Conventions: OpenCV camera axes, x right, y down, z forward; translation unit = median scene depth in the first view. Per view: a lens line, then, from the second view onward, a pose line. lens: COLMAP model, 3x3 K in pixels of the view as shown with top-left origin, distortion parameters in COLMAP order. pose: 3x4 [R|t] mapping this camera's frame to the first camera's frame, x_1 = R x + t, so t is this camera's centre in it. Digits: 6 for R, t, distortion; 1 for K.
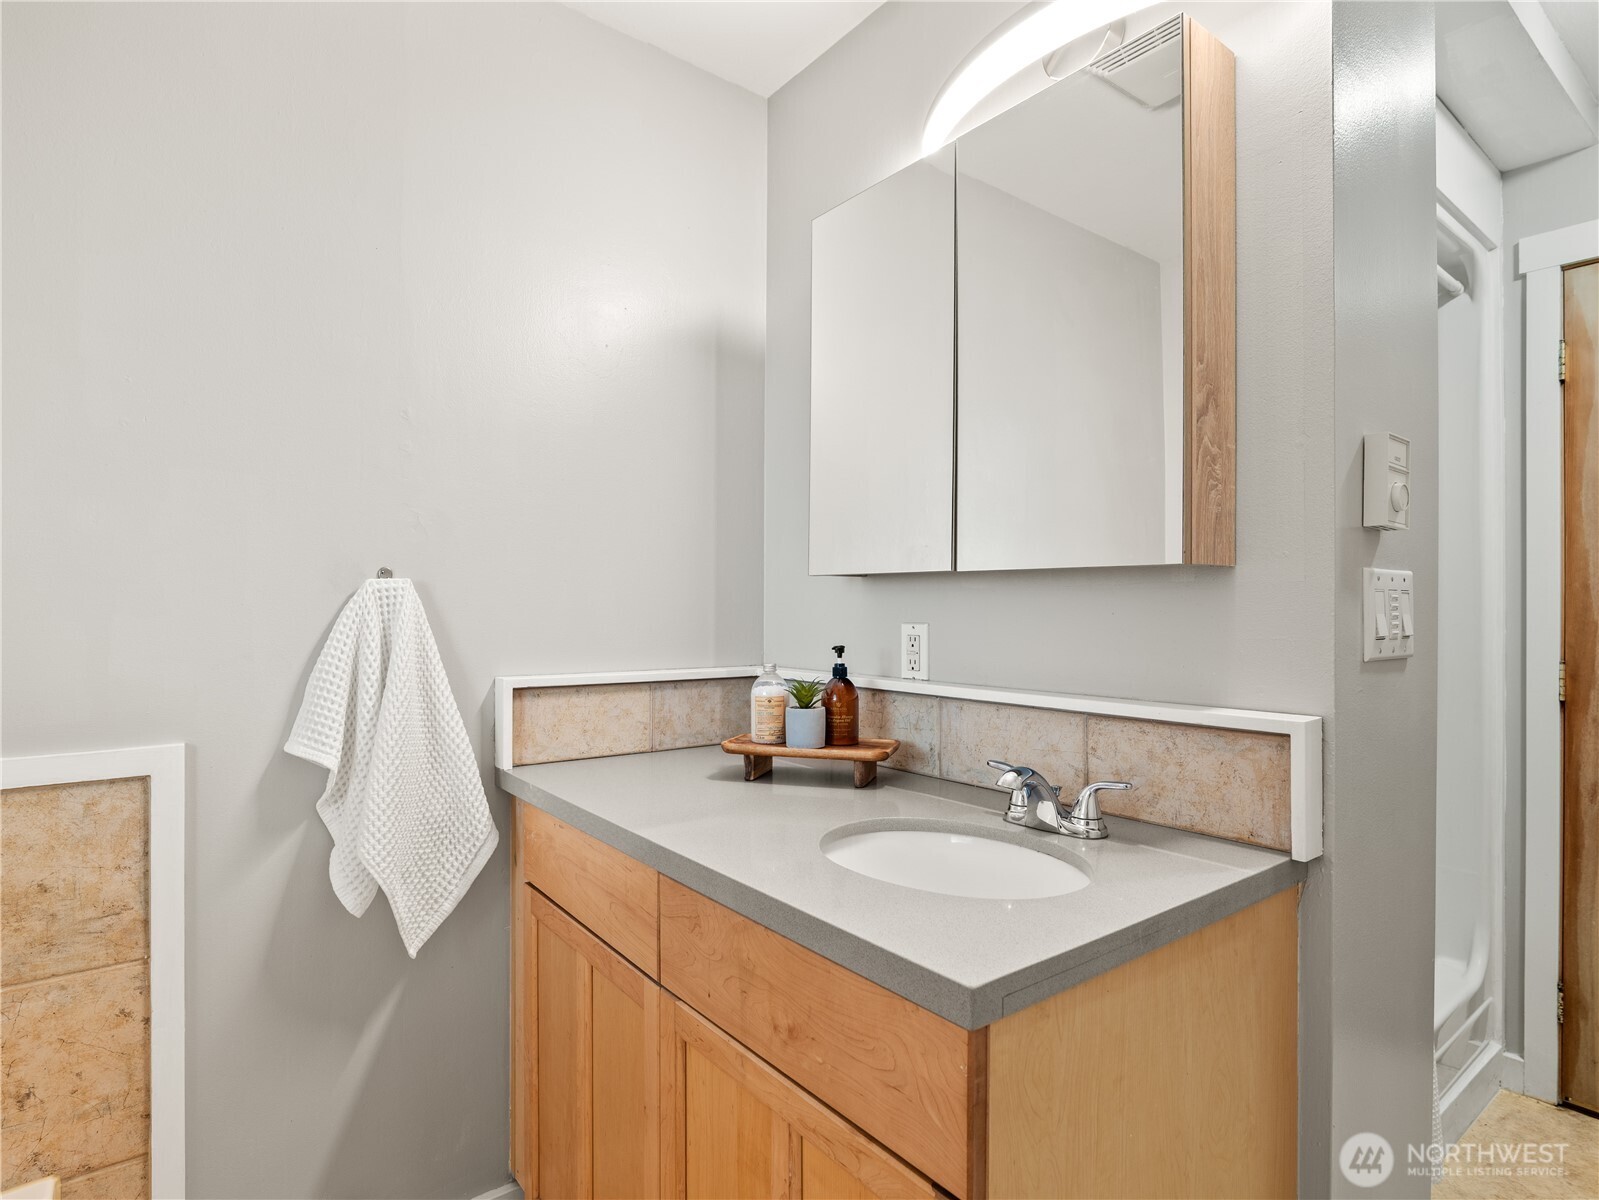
lens RADIAL K [[846.2, 0, 799.5], [0, 846.2, 600.0], [0, 0, 1]] dist [-0.015137, 0.001688]
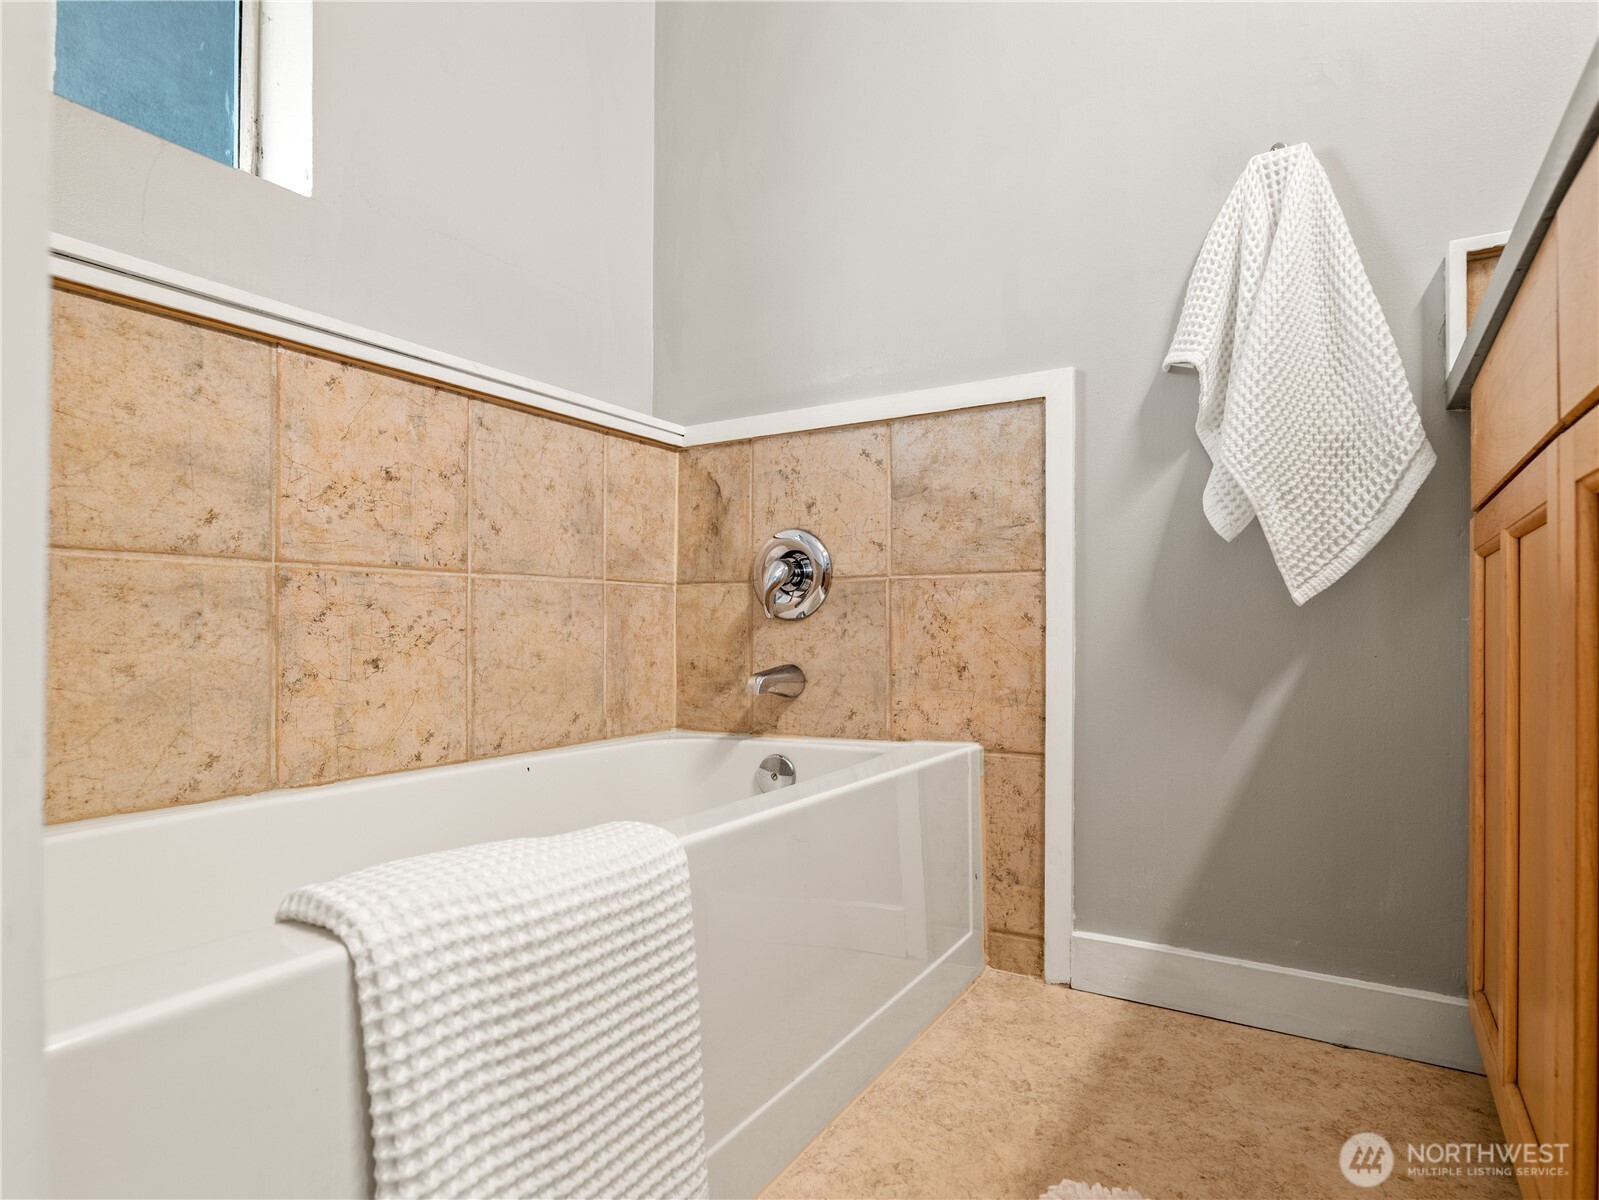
lens RADIAL K [[846.2, 0, 799.5], [0, 846.2, 600.0], [0, 0, 1]] dist [-0.015137, 0.001688]
pose [[0.358947, -0.003594, -0.933351, 0.108264], [0.005707, 0.999982, -0.001656, 0.452758], [0.933341, -0.004732, 0.358961, 0.314502]]
